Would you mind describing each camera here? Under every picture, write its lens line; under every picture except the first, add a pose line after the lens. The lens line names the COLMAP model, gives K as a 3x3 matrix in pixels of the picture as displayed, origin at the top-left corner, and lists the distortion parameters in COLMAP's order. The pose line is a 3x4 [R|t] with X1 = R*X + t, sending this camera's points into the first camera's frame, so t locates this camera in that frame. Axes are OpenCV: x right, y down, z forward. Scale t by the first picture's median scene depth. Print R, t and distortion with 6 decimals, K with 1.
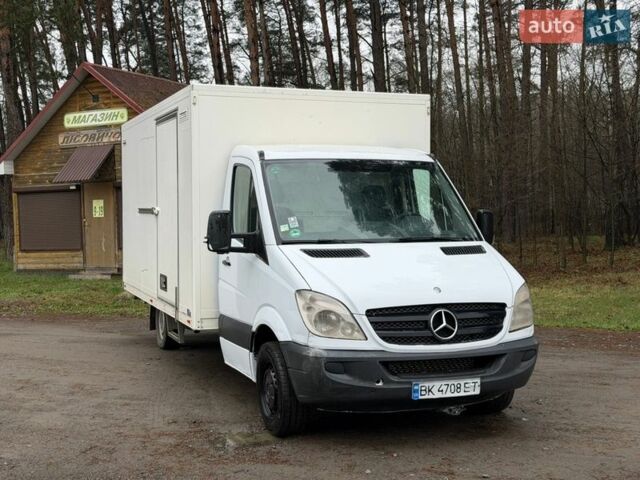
lens RADIAL K [[901.2, 0, 320.0], [0, 901.2, 240.0], [0, 0, 1]] dist [0.127121, 0.031489]
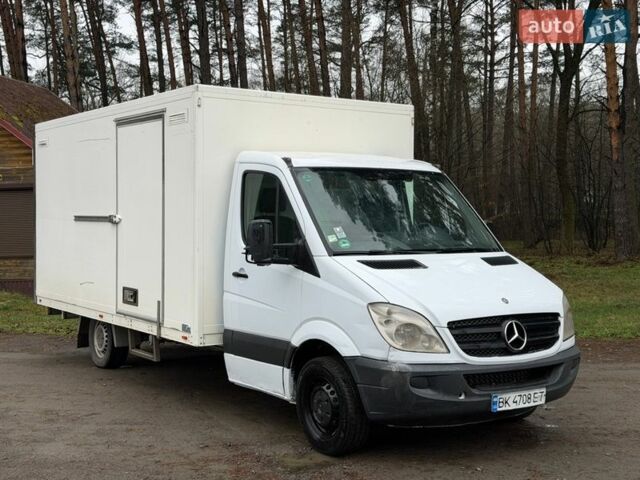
lens RADIAL K [[901.2, 0, 320.0], [0, 901.2, 240.0], [0, 0, 1]] dist [0.127121, 0.031489]
pose [[0.970865, 0.001183, 0.239624, -0.293201], [0.000850, 0.999965, -0.008380, -0.003725], [-0.239625, 0.008340, 0.970830, 0.069969]]
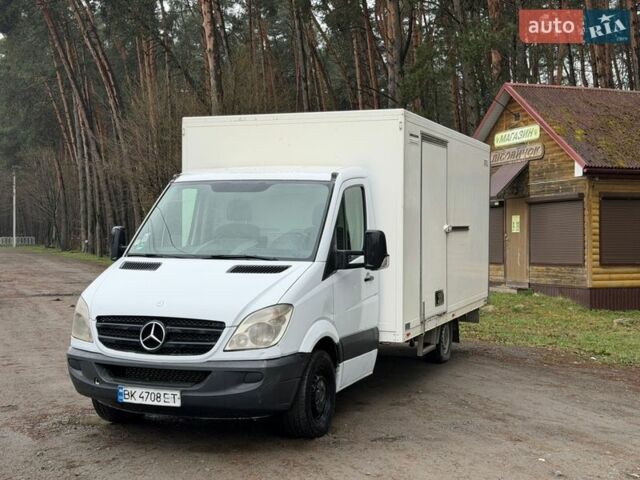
lens RADIAL K [[901.2, 0, 320.0], [0, 901.2, 240.0], [0, 0, 1]] dist [0.127121, 0.031489]
pose [[0.738236, 0.023957, -0.674117, 0.934360], [-0.034377, 0.999407, -0.002130, -0.022515], [0.673666, 0.024747, 0.738622, 0.318503]]
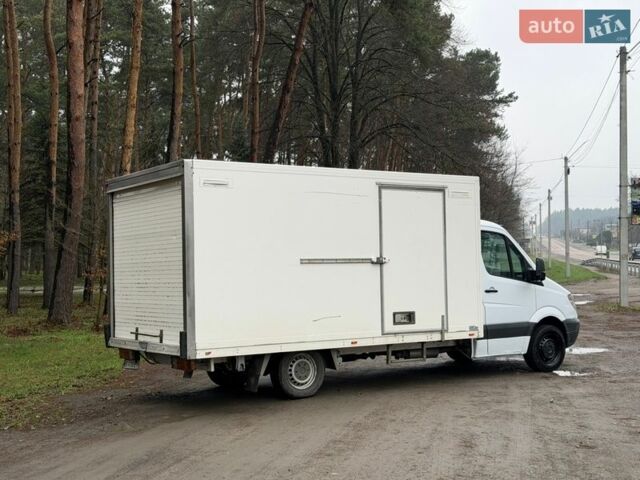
lens RADIAL K [[901.2, 0, 320.0], [0, 901.2, 240.0], [0, 0, 1]] dist [0.127121, 0.031489]
pose [[-0.235807, 0.047196, 0.970653, -1.906811], [0.058799, 0.997683, -0.034226, -0.033670], [-0.970019, 0.049003, -0.238036, 1.981493]]
